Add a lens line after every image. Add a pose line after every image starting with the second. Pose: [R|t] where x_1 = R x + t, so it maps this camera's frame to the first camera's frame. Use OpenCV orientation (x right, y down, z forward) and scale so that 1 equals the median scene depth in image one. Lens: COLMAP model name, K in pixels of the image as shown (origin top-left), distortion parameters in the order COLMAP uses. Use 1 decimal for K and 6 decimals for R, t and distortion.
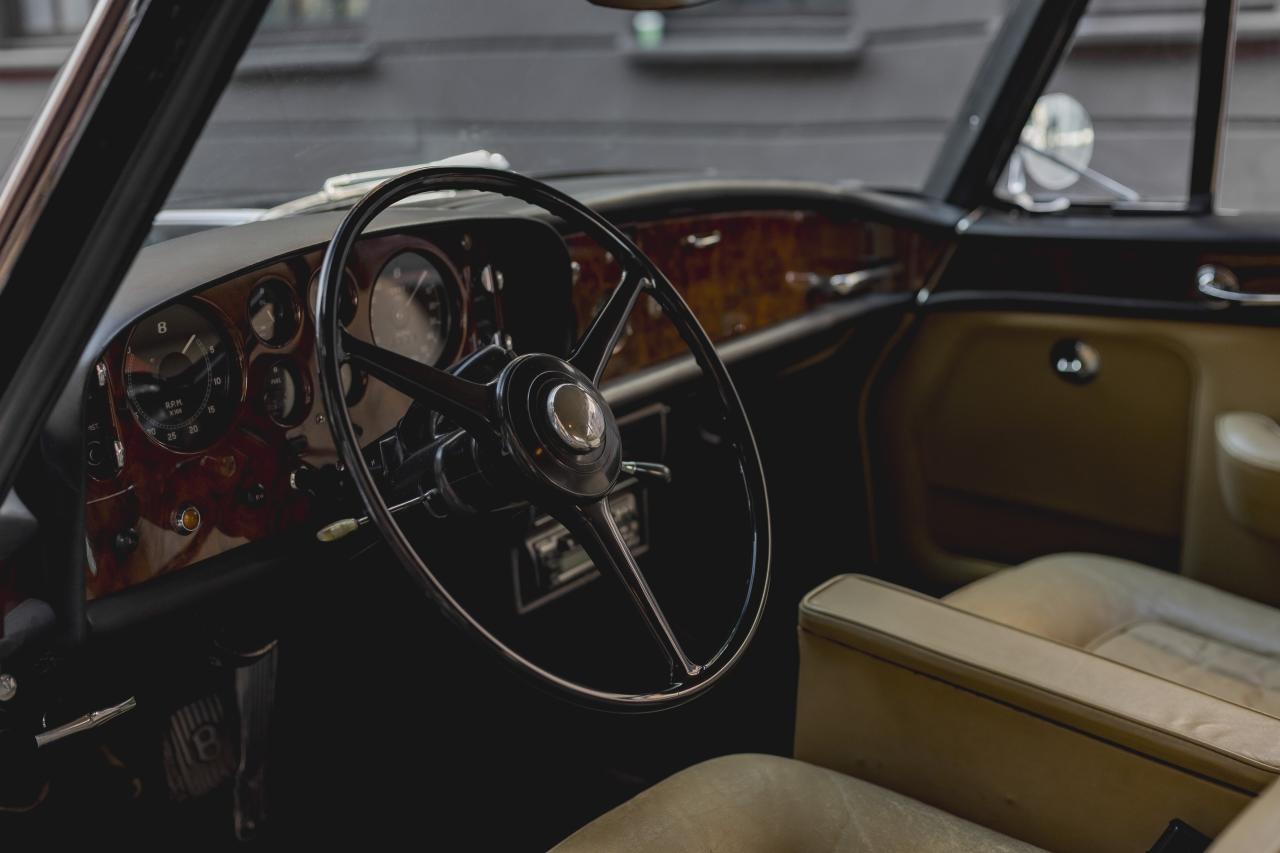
lens RADIAL K [[1919.8, 0, 640.0], [0, 1919.8, 426.5], [0, 0, 1]] dist [0.015150, 0.004995]
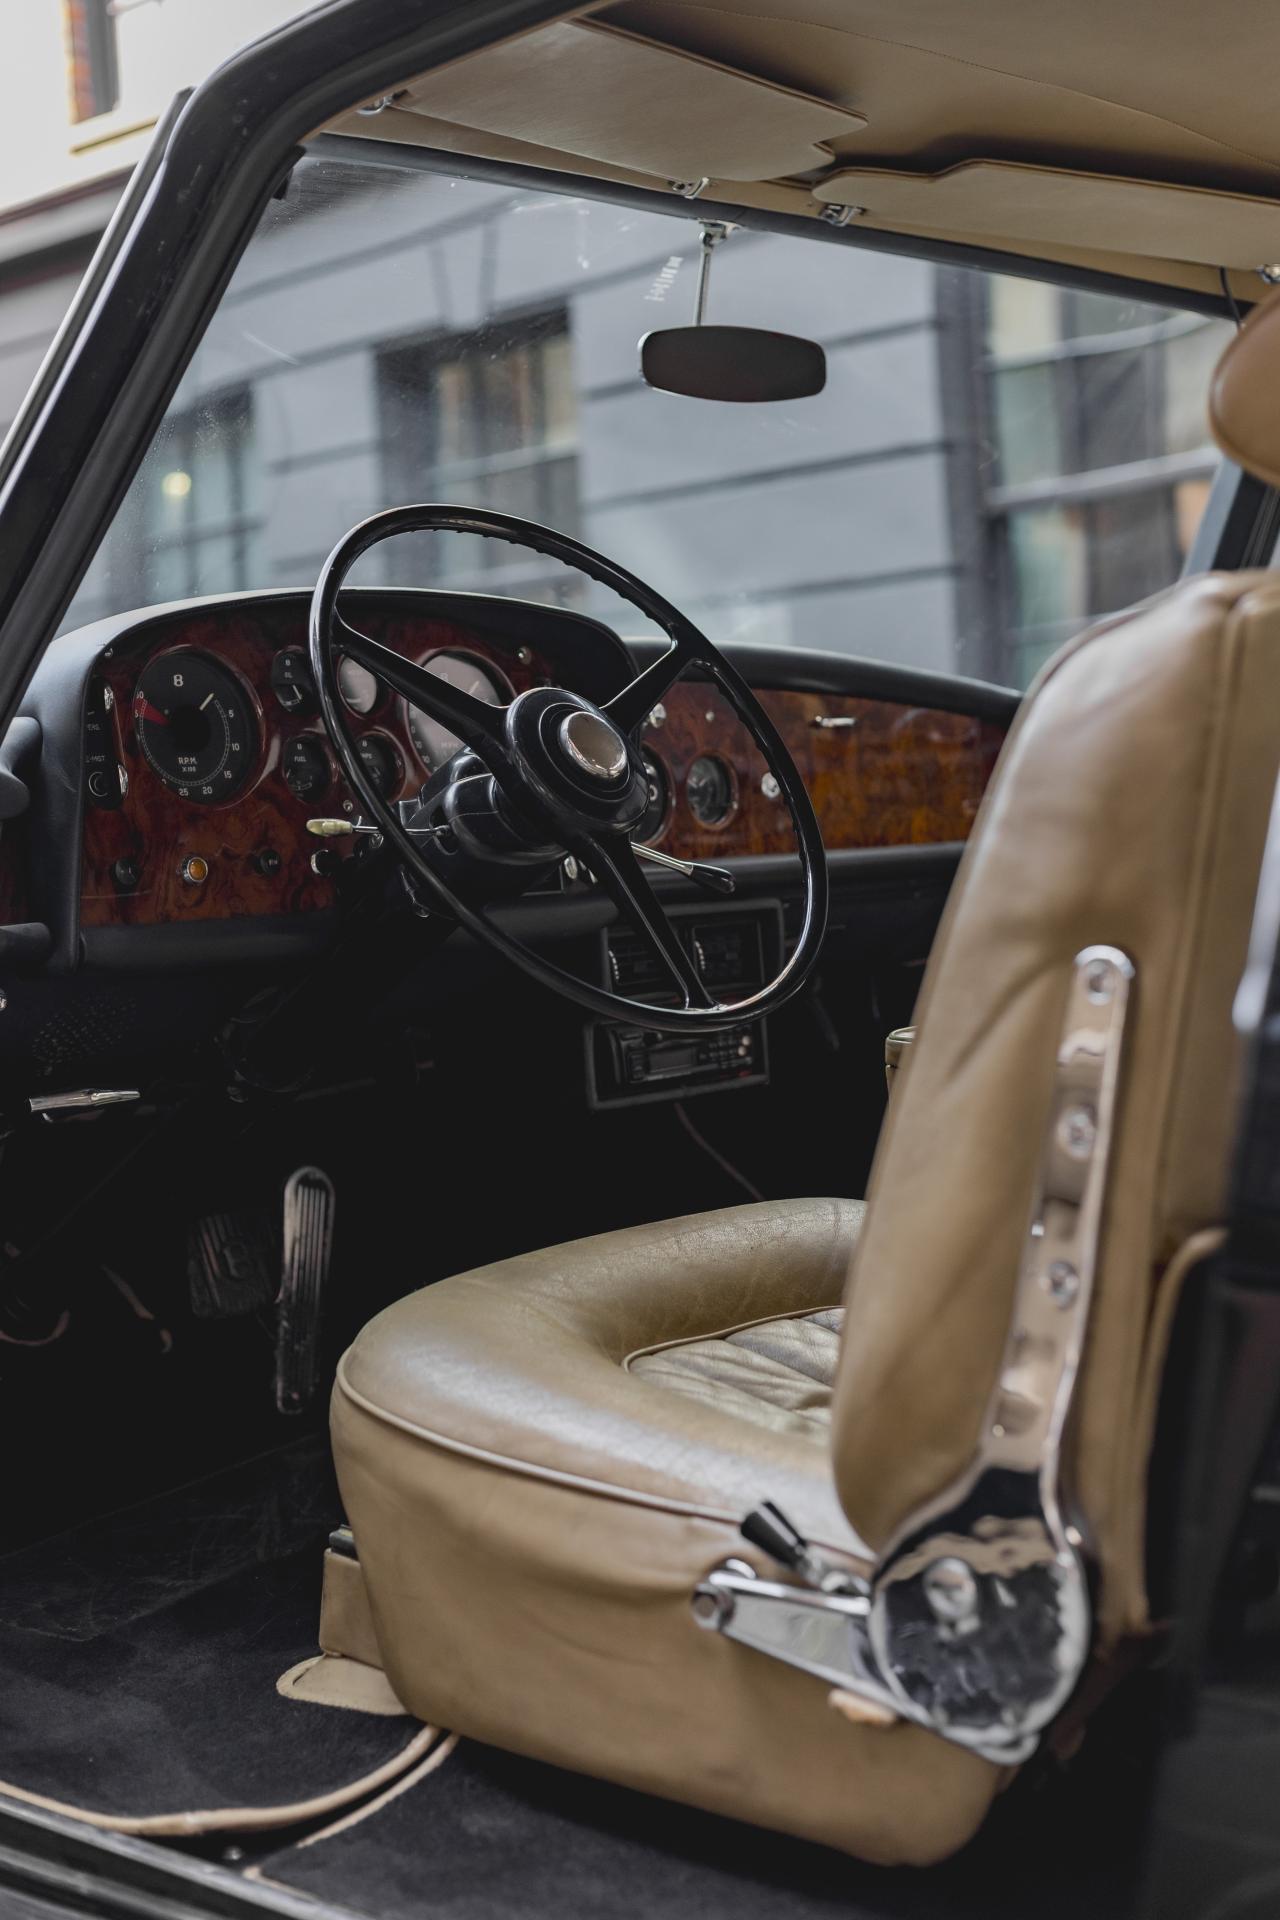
lens RADIAL K [[2879.8, 0, 640.7], [0, 2879.8, 990.0], [0, 0, 1]] dist [0.015150, 0.004995]
pose [[0.988993, -0.012025, -0.147476, 0.181056], [-0.015054, 0.983343, -0.181133, 0.339250], [0.147197, 0.181359, 0.972338, -0.322998]]
